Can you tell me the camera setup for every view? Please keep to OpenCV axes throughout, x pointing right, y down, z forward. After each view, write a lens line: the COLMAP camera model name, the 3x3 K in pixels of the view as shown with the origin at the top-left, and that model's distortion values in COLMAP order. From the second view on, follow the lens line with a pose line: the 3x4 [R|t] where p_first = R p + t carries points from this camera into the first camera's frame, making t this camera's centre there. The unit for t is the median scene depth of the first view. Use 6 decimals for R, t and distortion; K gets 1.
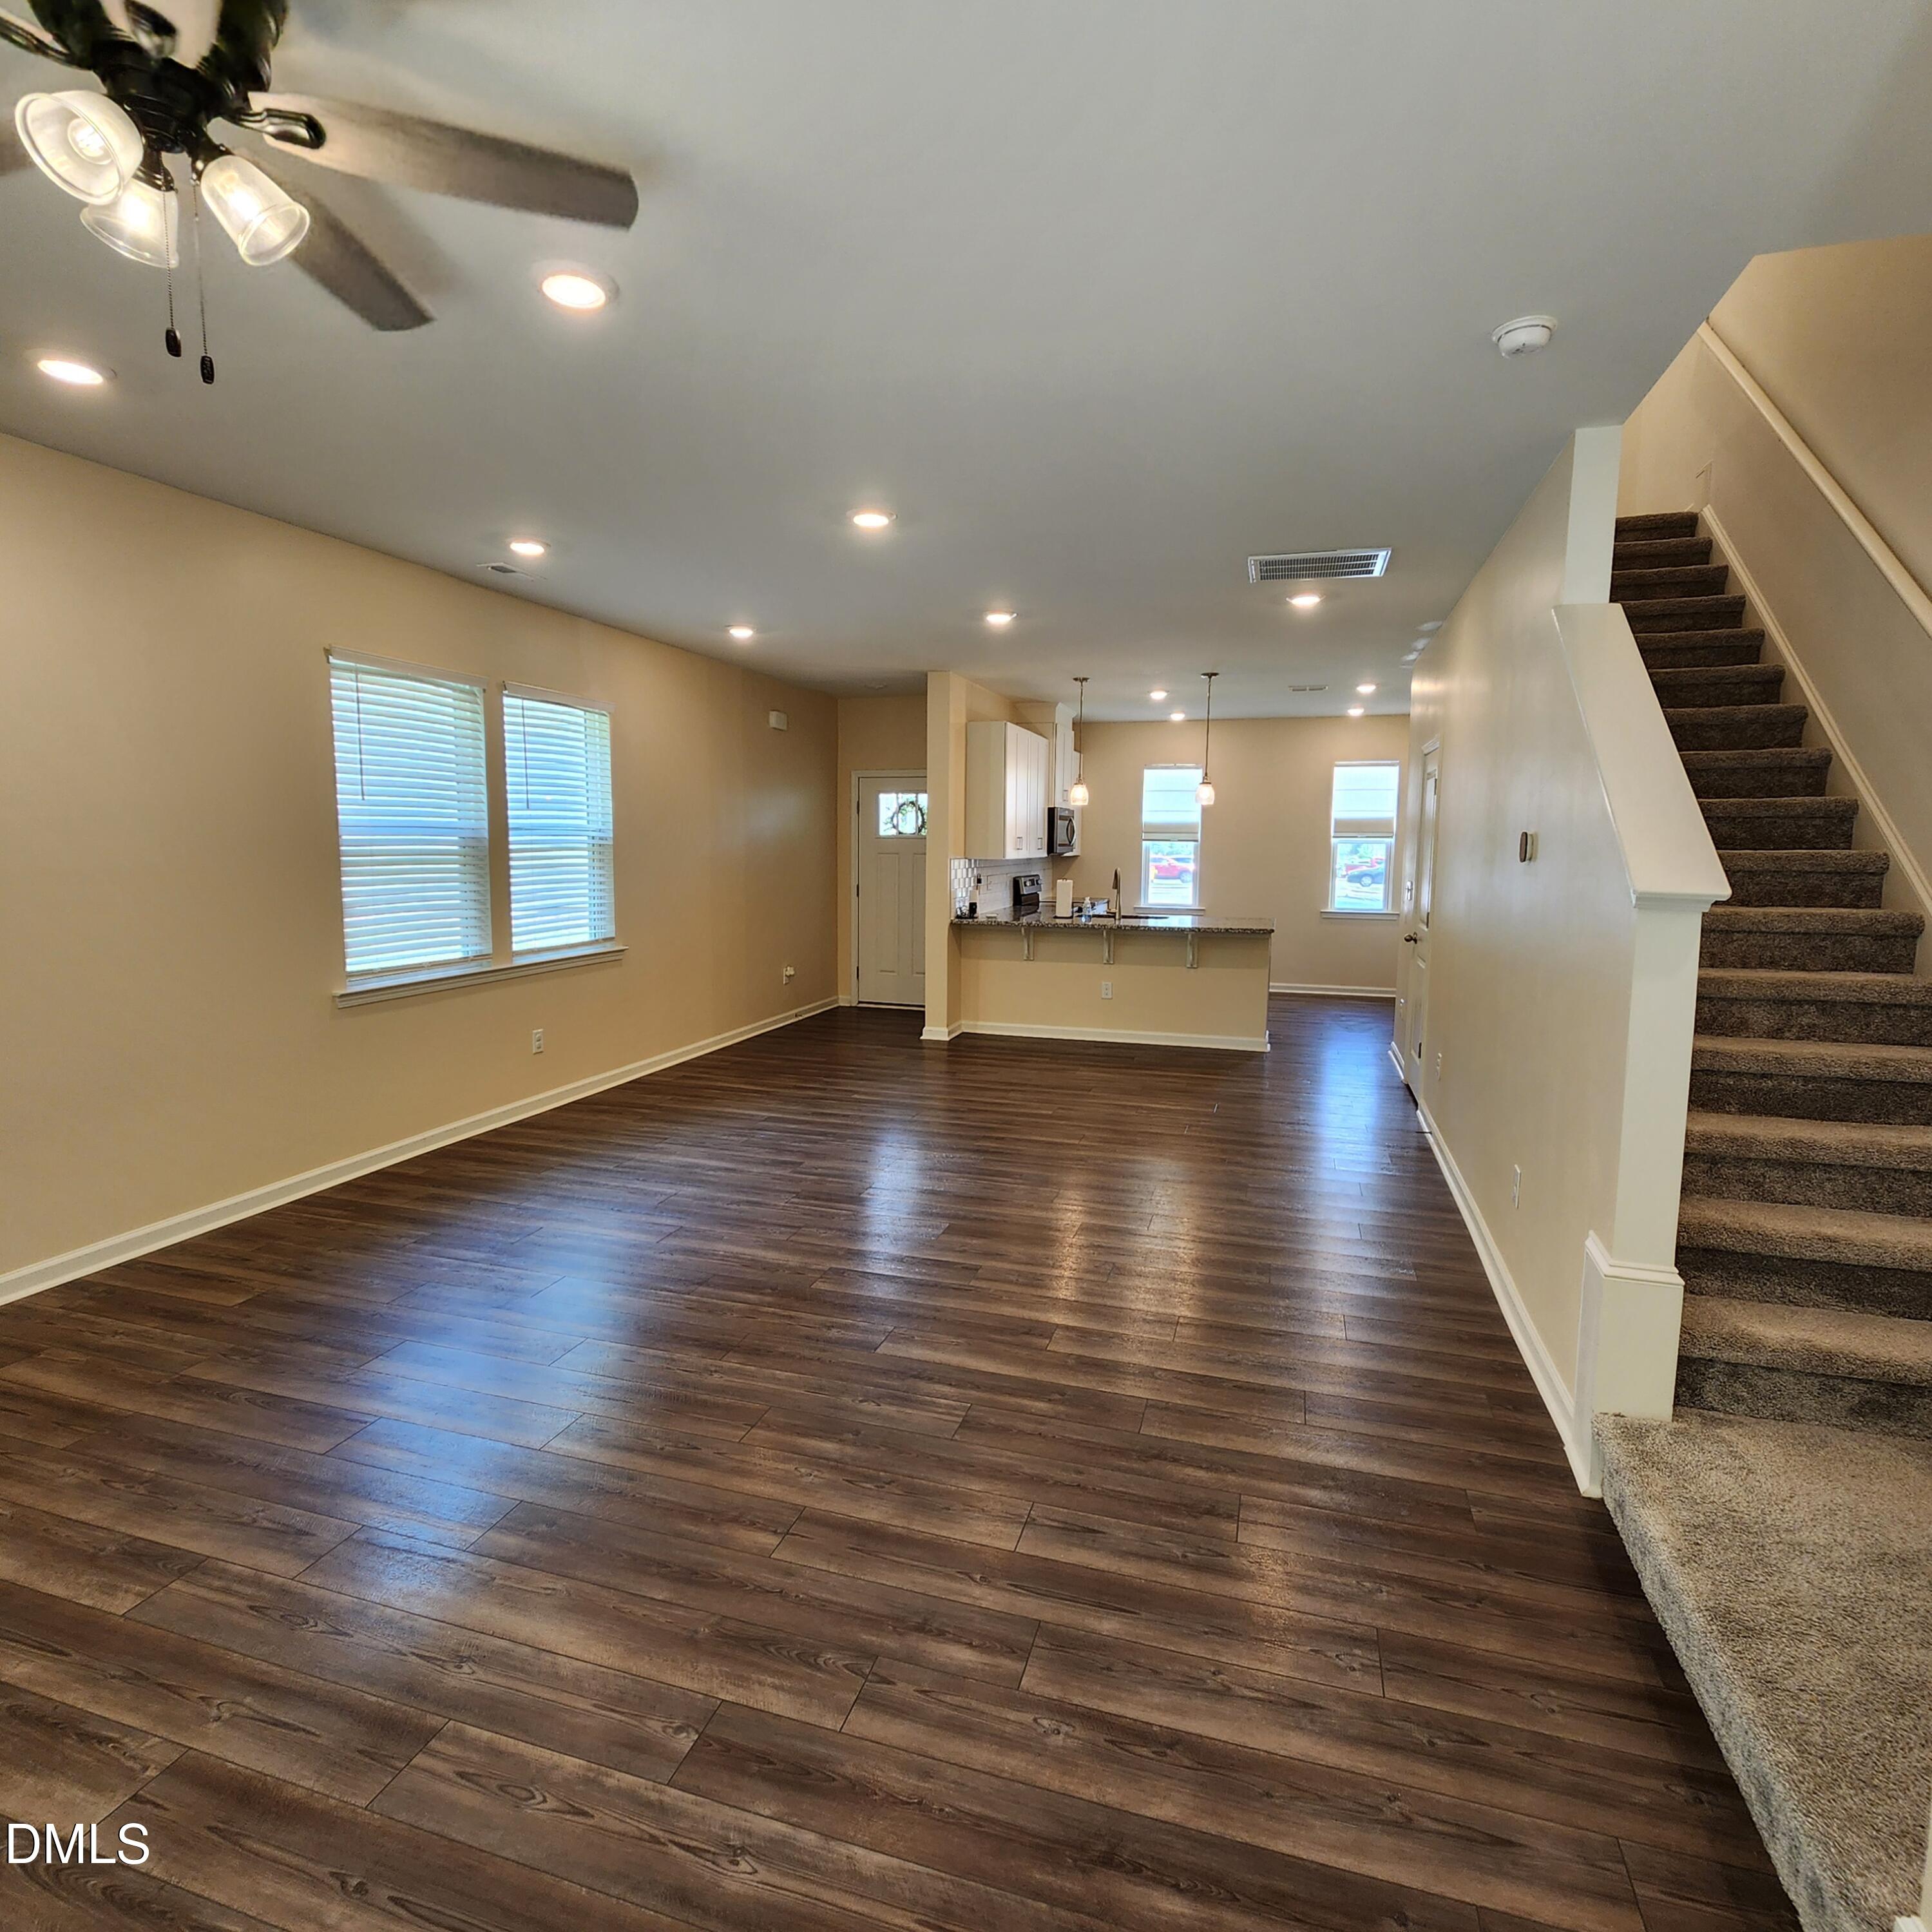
lens RADIAL K [[1055.4, 0, 969.5], [0, 1055.4, 966.8], [0, 0, 1]] dist [0.001238, -0.000507]
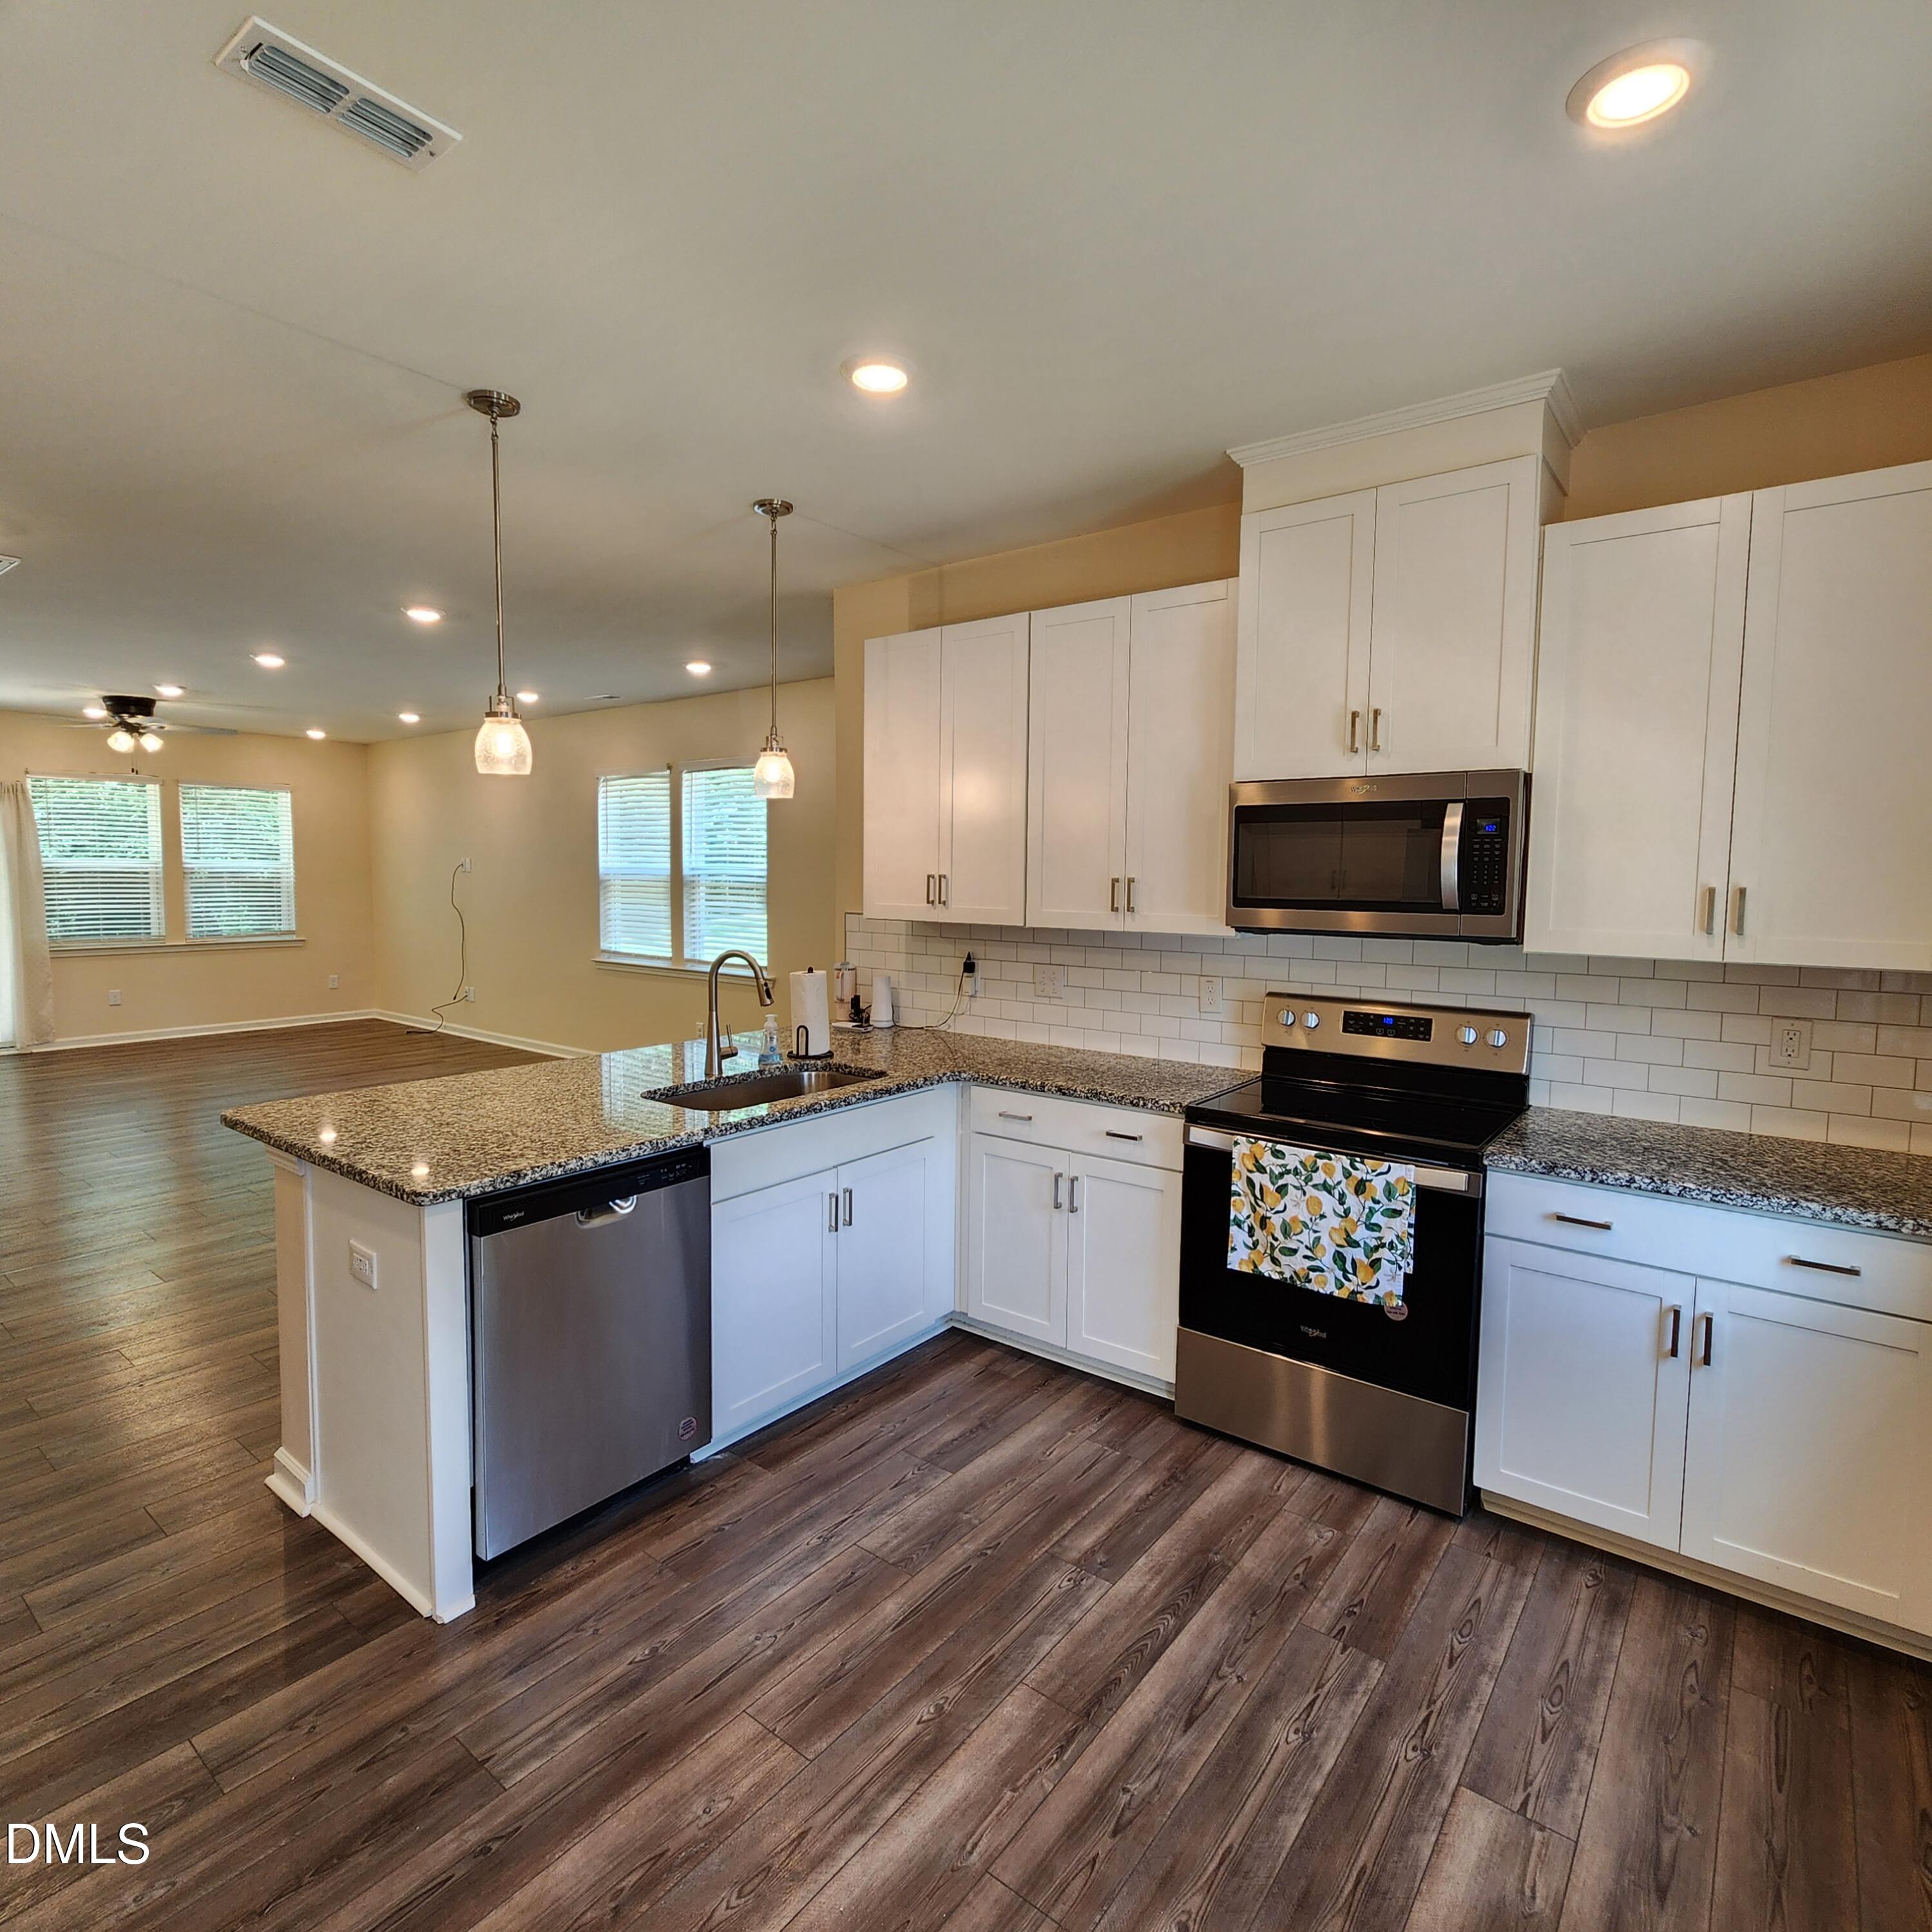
lens RADIAL K [[1055.4, 0, 961.9], [0, 1055.4, 952.9], [0, 0, 1]] dist [0.001238, -0.000507]
pose [[-0.359320, 0.056305, -0.931514, 0.790509], [-0.127720, 0.985819, 0.108853, -0.241302], [0.924433, 0.158086, -0.347033, 2.017097]]
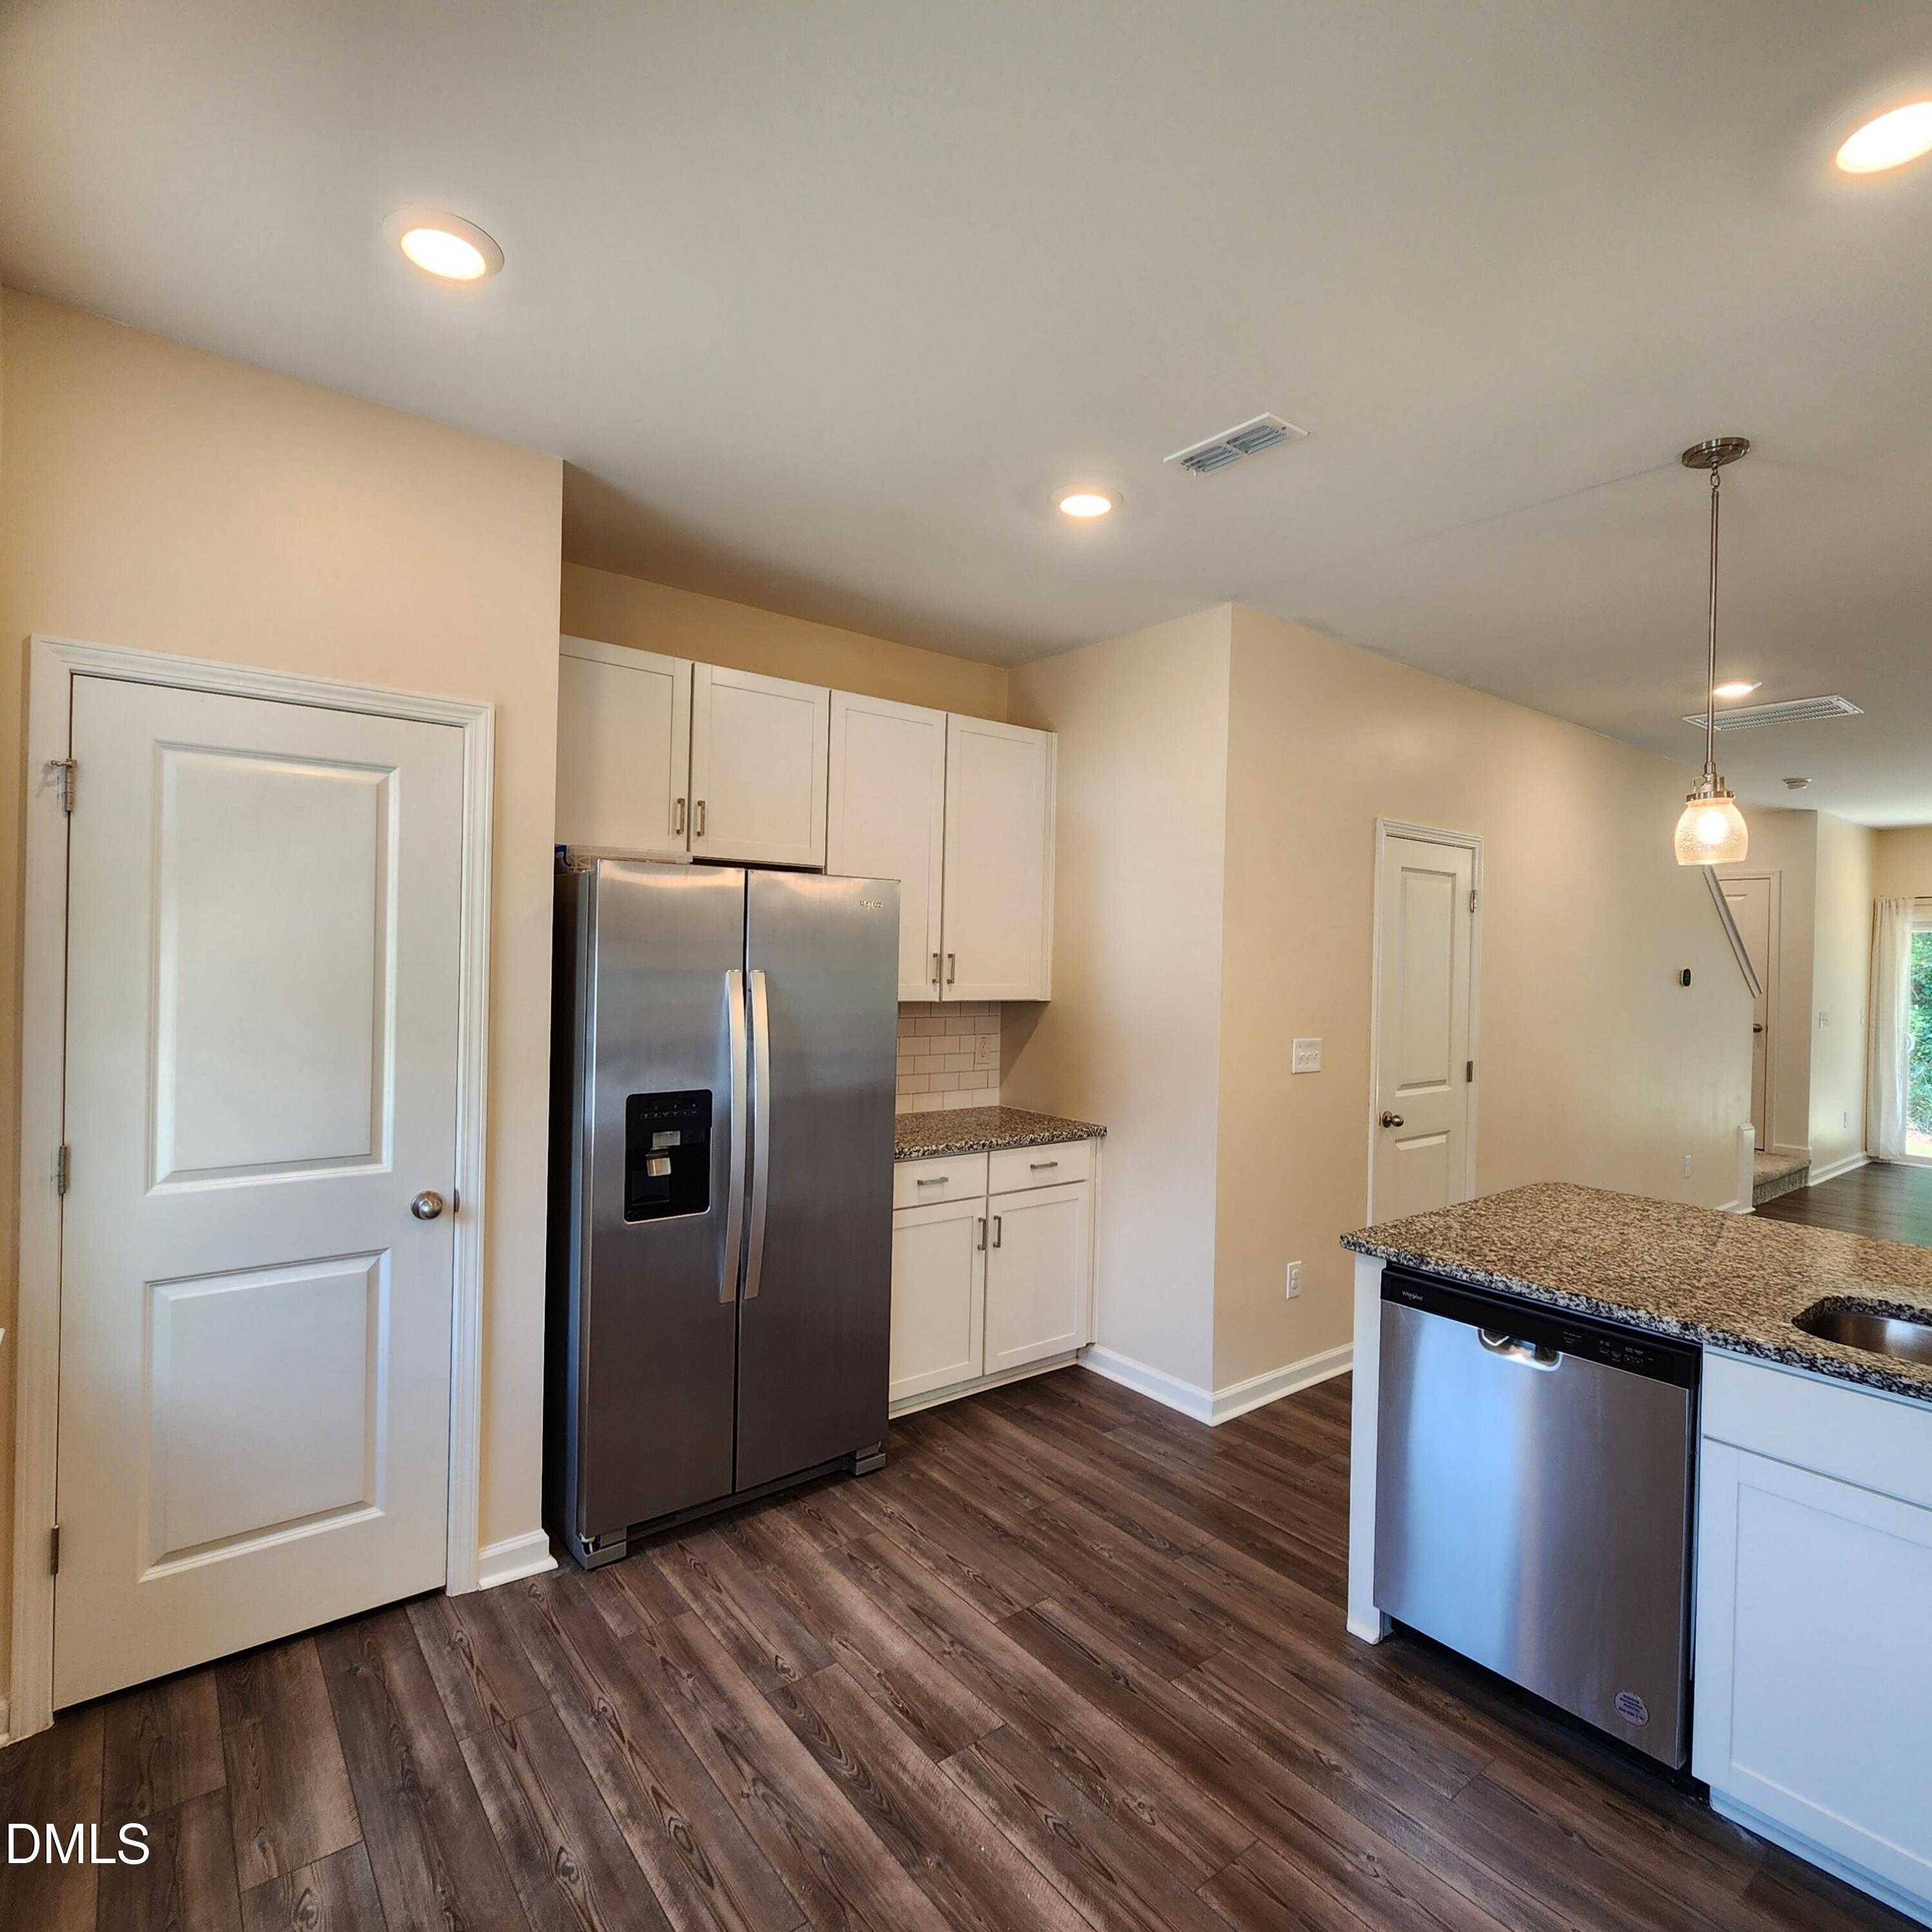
lens RADIAL K [[1055.4, 0, 961.8], [0, 1055.4, 961.4], [0, 0, 1]] dist [0.001238, -0.000507]
pose [[-0.819099, -0.035792, 0.572535, 0.356842], [0.036193, 0.992839, 0.113848, -0.265552], [-0.572510, 0.113974, -0.811937, 2.178116]]
